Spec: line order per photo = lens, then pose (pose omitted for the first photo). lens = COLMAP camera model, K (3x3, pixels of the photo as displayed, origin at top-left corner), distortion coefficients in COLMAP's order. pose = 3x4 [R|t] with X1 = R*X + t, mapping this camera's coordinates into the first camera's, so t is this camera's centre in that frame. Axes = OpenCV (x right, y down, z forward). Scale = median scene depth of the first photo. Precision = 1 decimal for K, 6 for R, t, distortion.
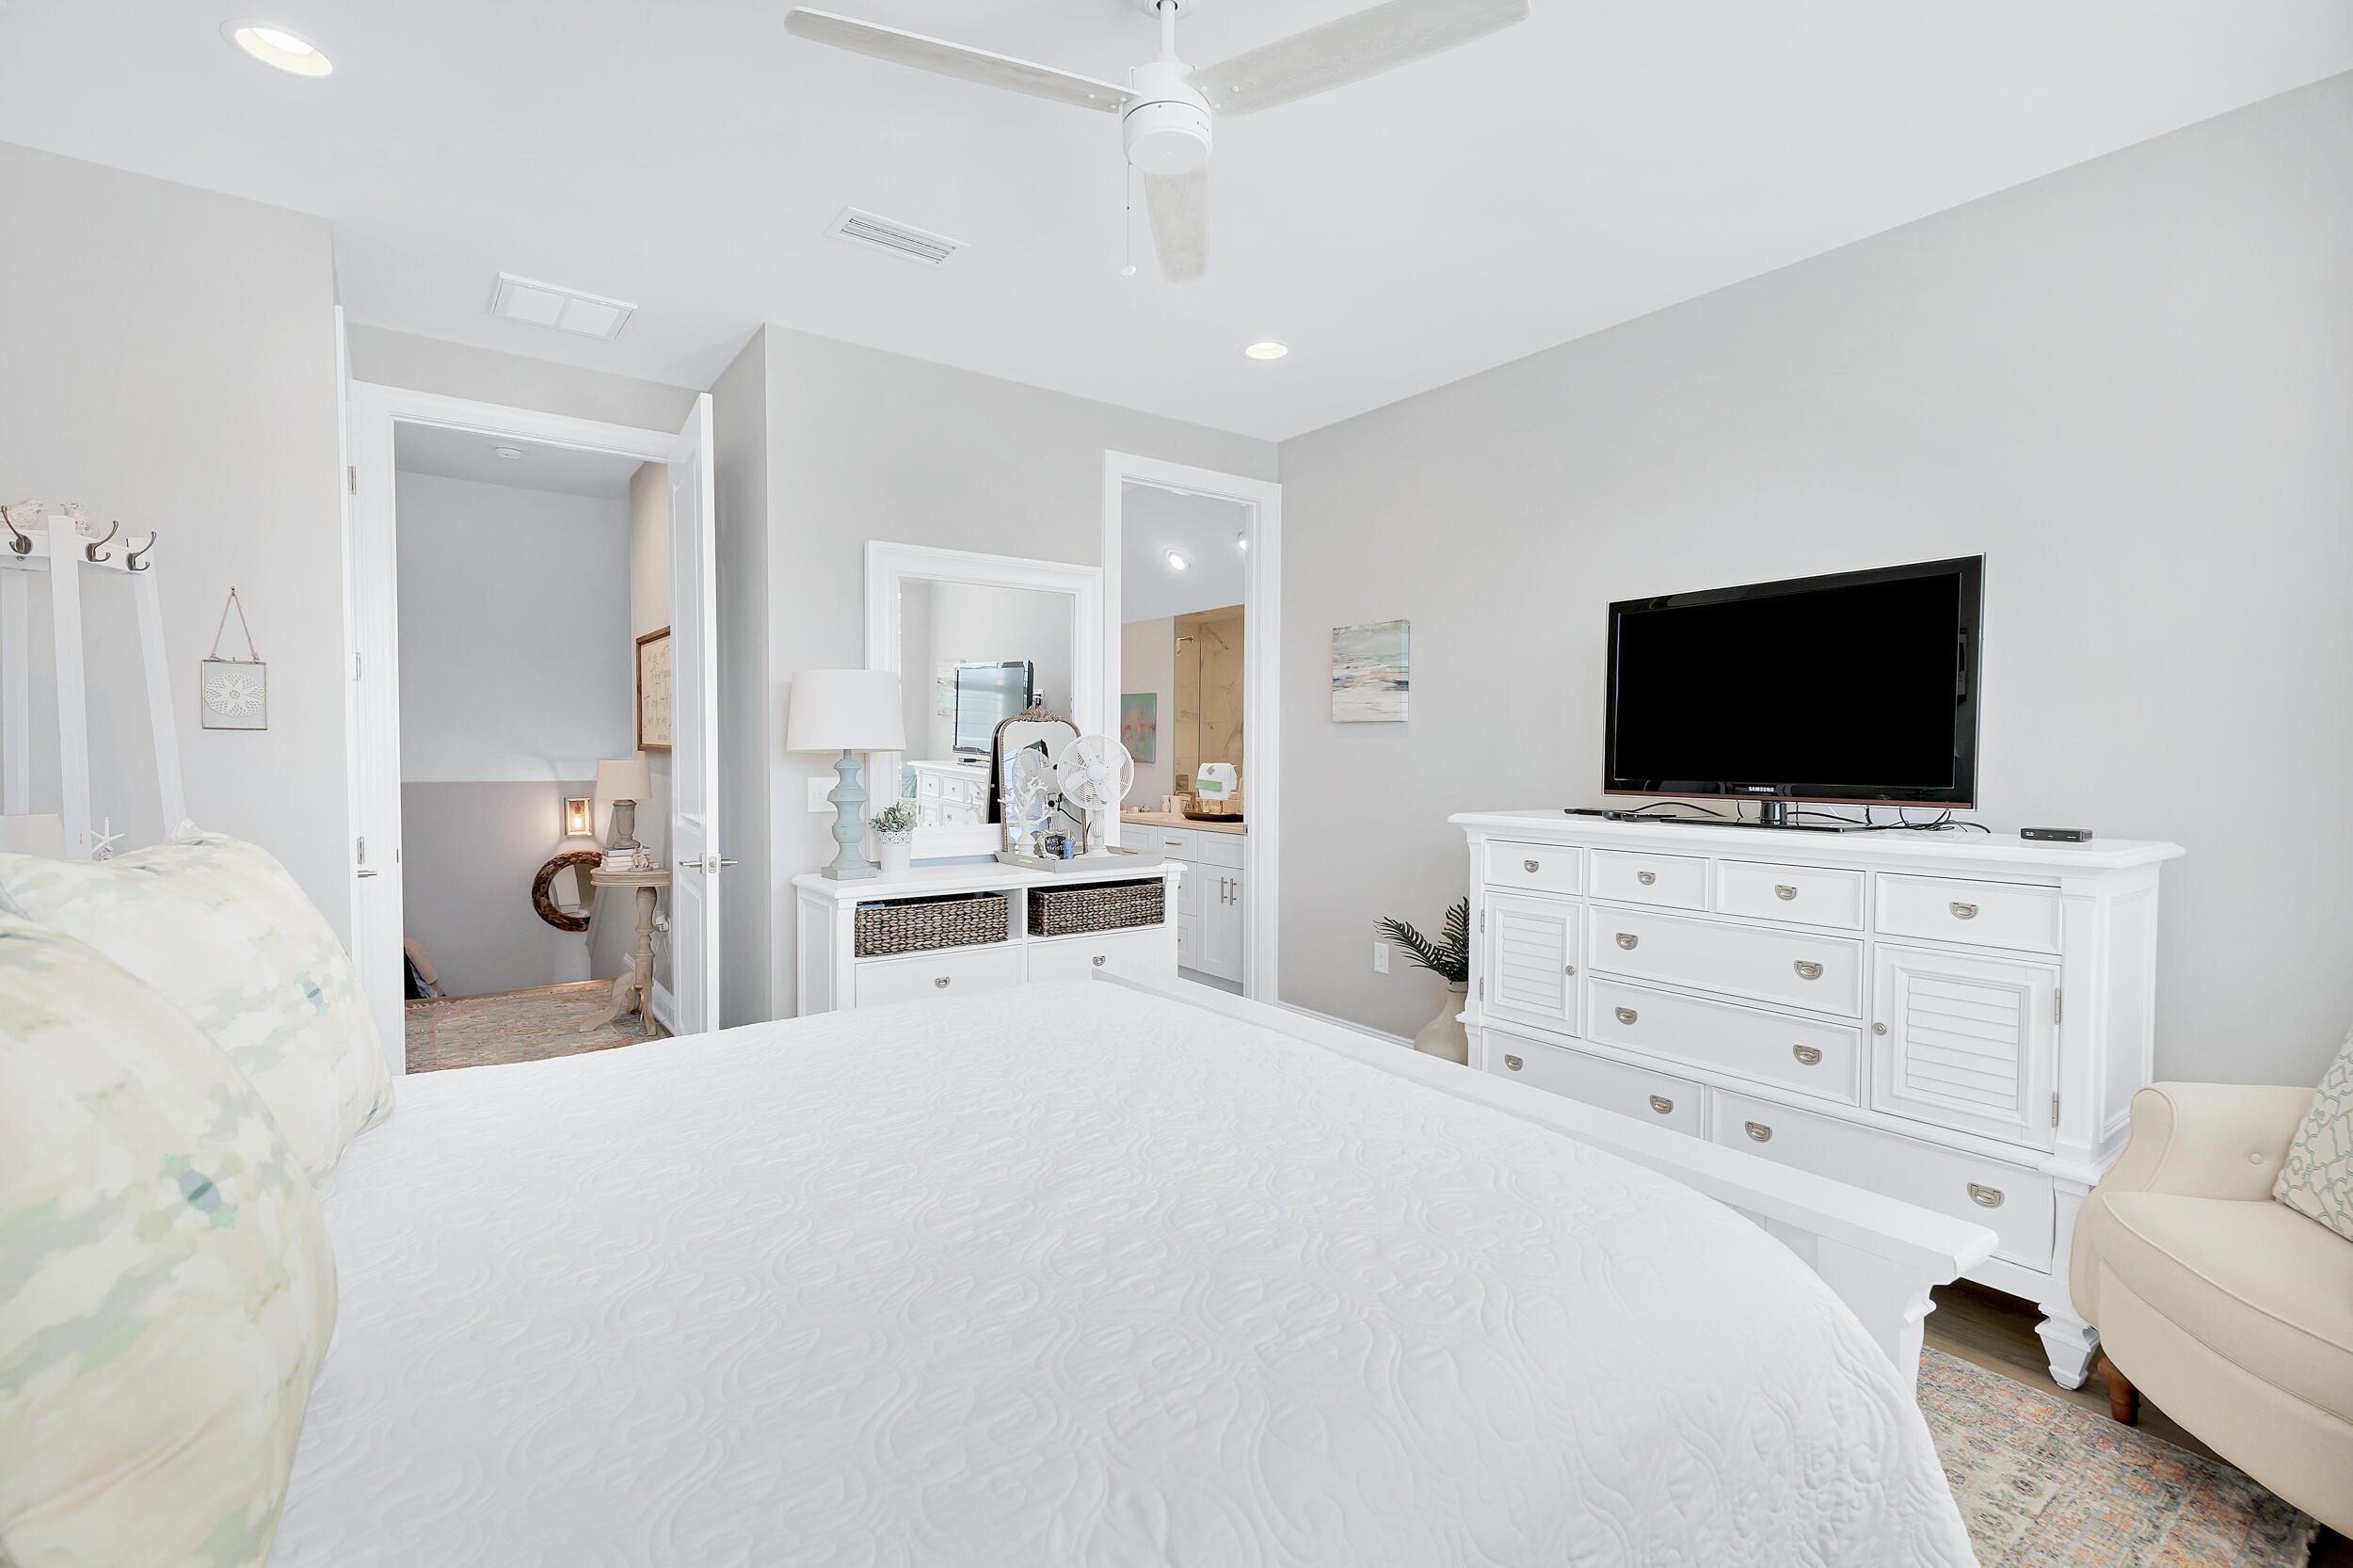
lens RADIAL K [[1065.5, 0, 1184.0], [0, 1065.5, 786.4], [0, 0, 1]] dist [0.000698, 0.000256]
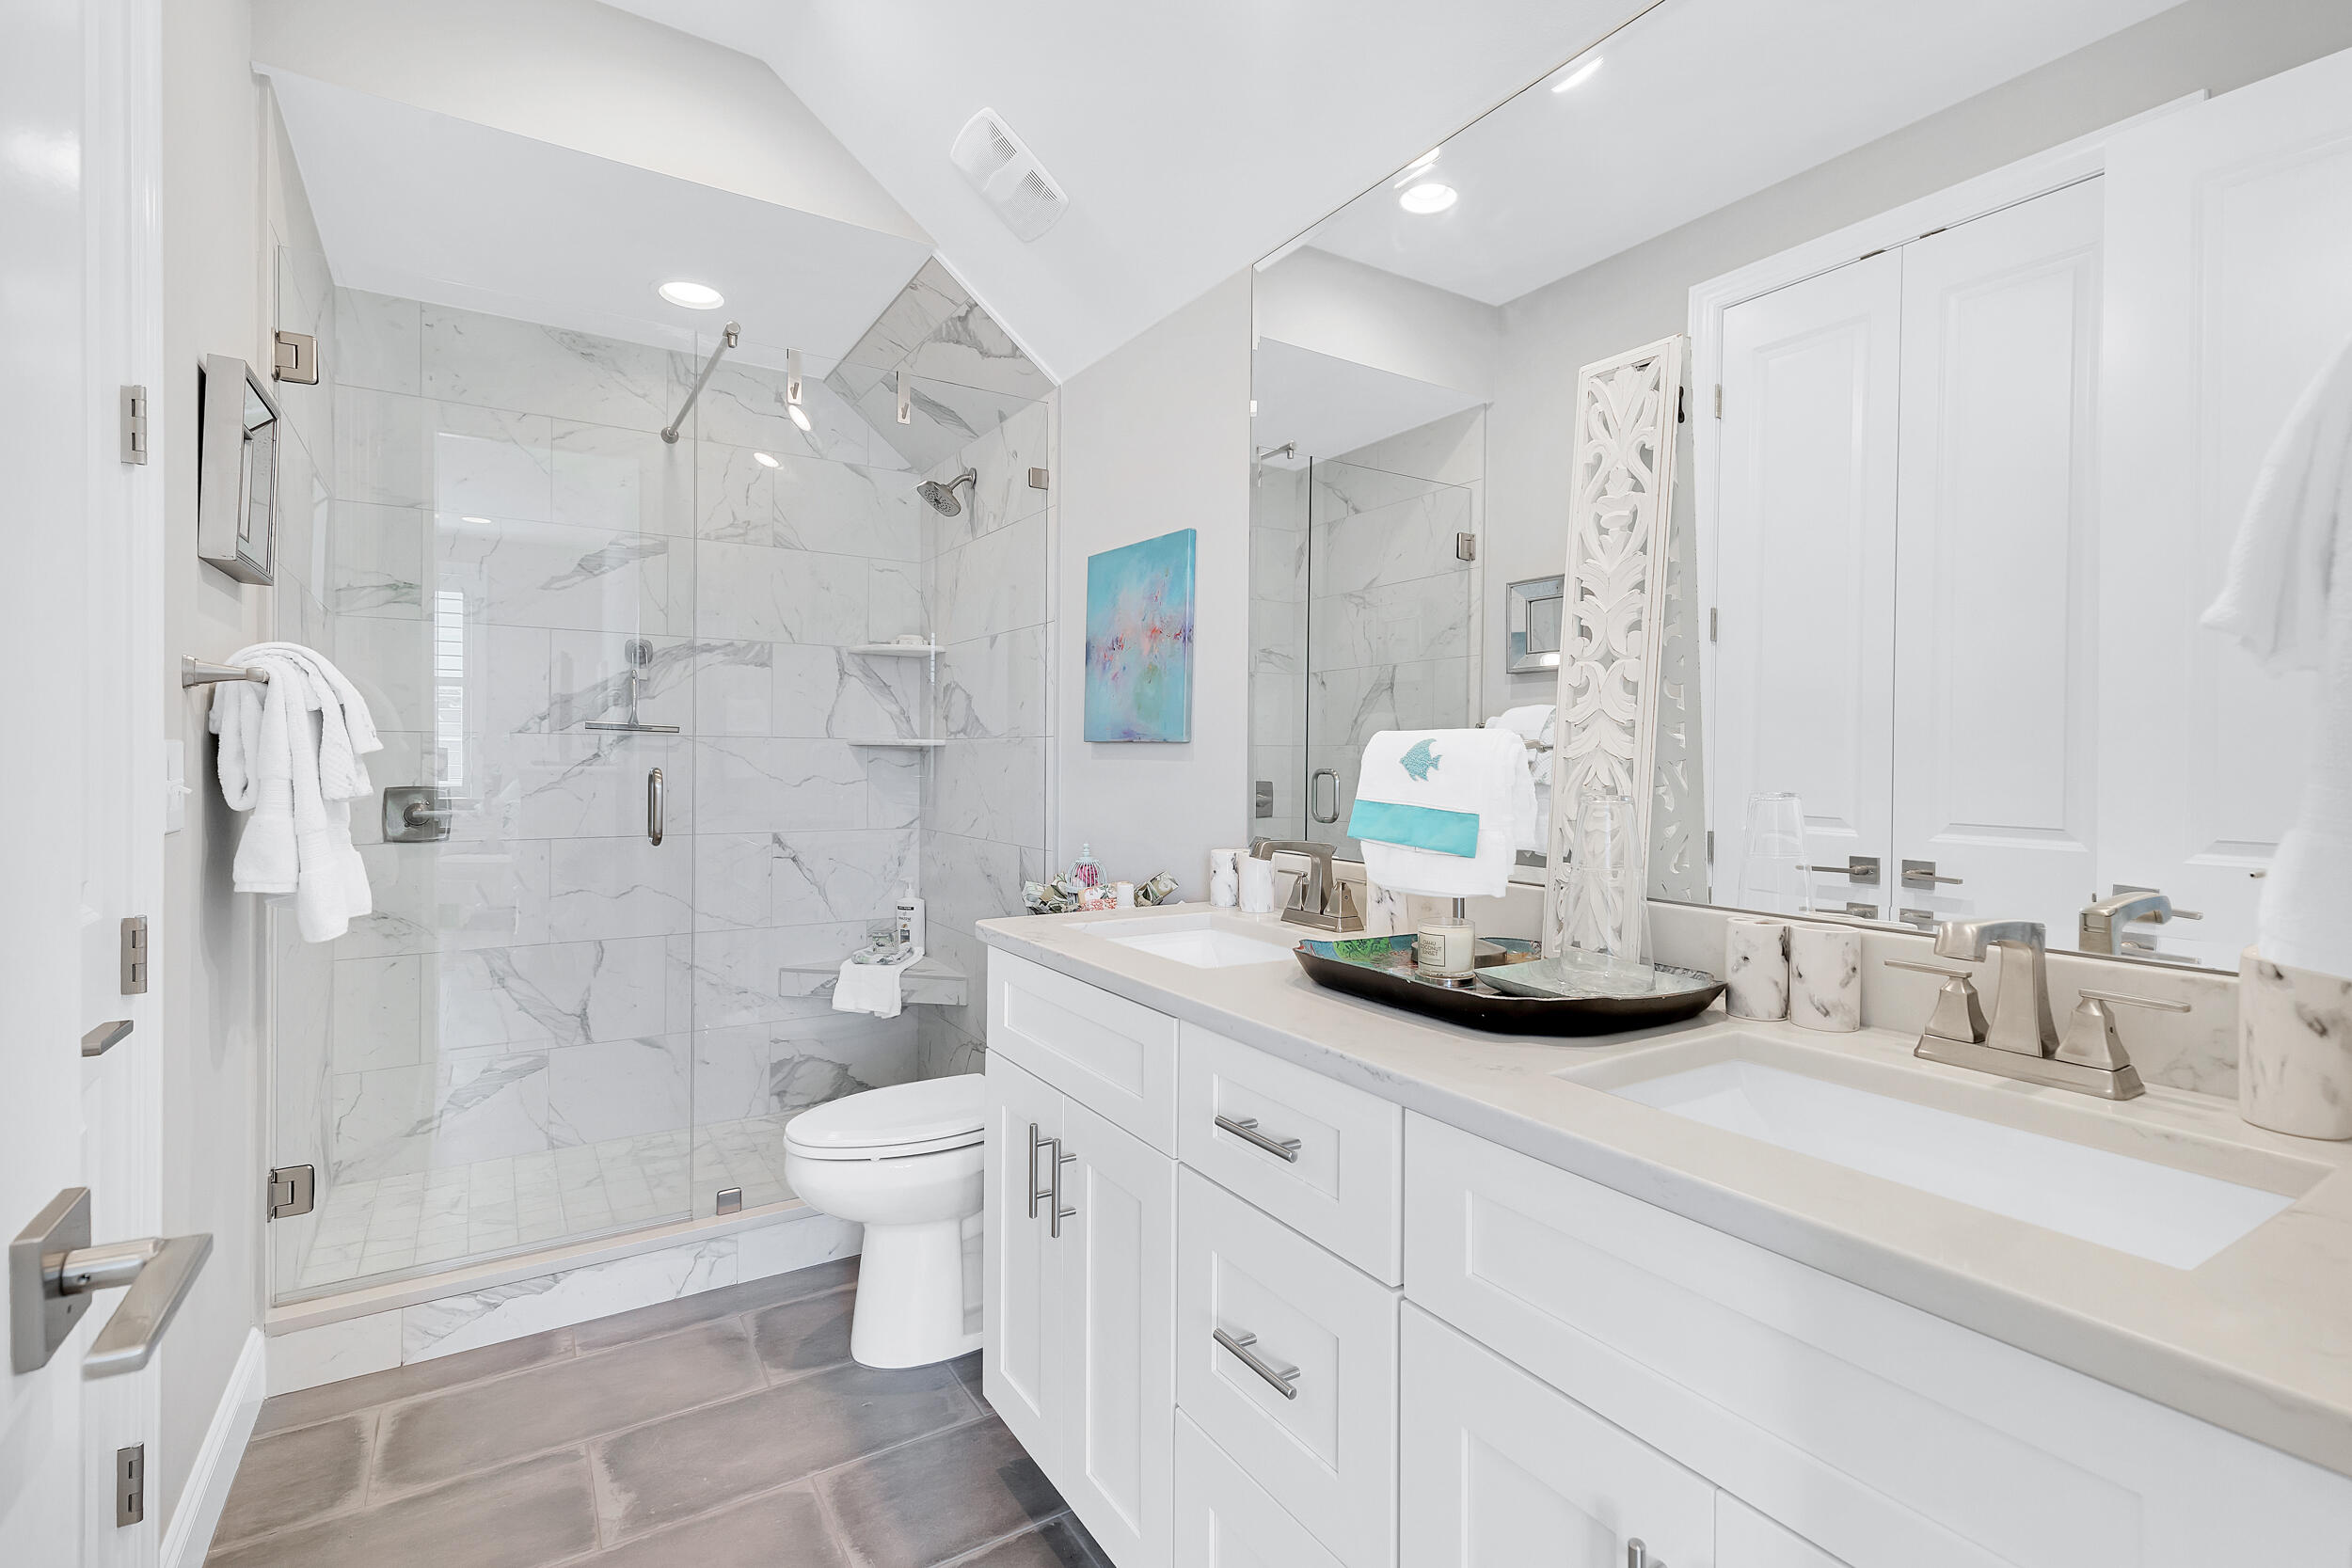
lens RADIAL K [[1064.9, 0, 1183.4], [0, 1064.9, 761.7], [0, 0, 1]] dist [0.000698, 0.000256]
pose [[0.998028, -0.001277, -0.062755, -0.010151], [-0.000554, 0.999575, -0.029150, -0.007963], [0.062766, 0.029127, 0.997603, 0.743385]]
